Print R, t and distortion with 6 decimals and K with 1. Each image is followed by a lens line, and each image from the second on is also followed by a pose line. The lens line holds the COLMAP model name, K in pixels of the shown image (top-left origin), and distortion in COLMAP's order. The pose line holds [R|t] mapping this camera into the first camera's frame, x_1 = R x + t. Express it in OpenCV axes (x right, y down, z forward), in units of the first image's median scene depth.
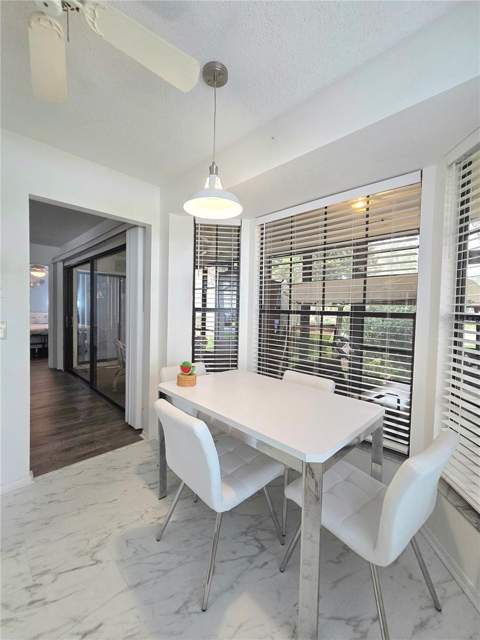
lens RADIAL K [[268.7, 0, 241.0], [0, 268.7, 310.9], [0, 0, 1]] dist [0.001330, 0.000426]
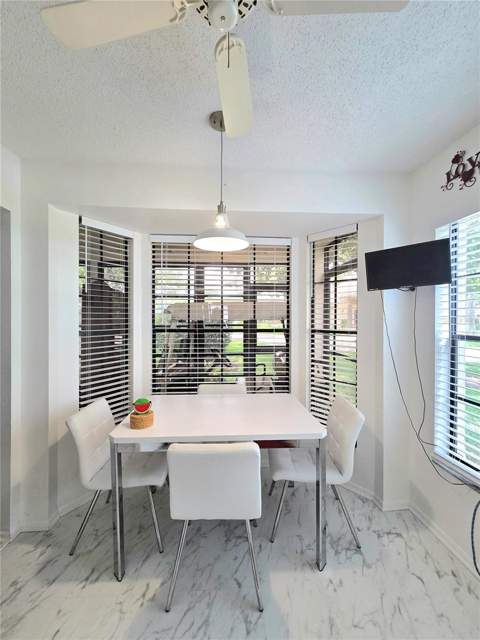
lens RADIAL K [[268.6, 0, 235.3], [0, 268.6, 317.8], [0, 0, 1]] dist [-0.001282, -0.000196]
pose [[0.659767, -0.022129, 0.751144, -0.744842], [0.038801, 0.999236, -0.004643, -0.049756], [-0.750468, 0.032209, 0.660122, 0.246077]]
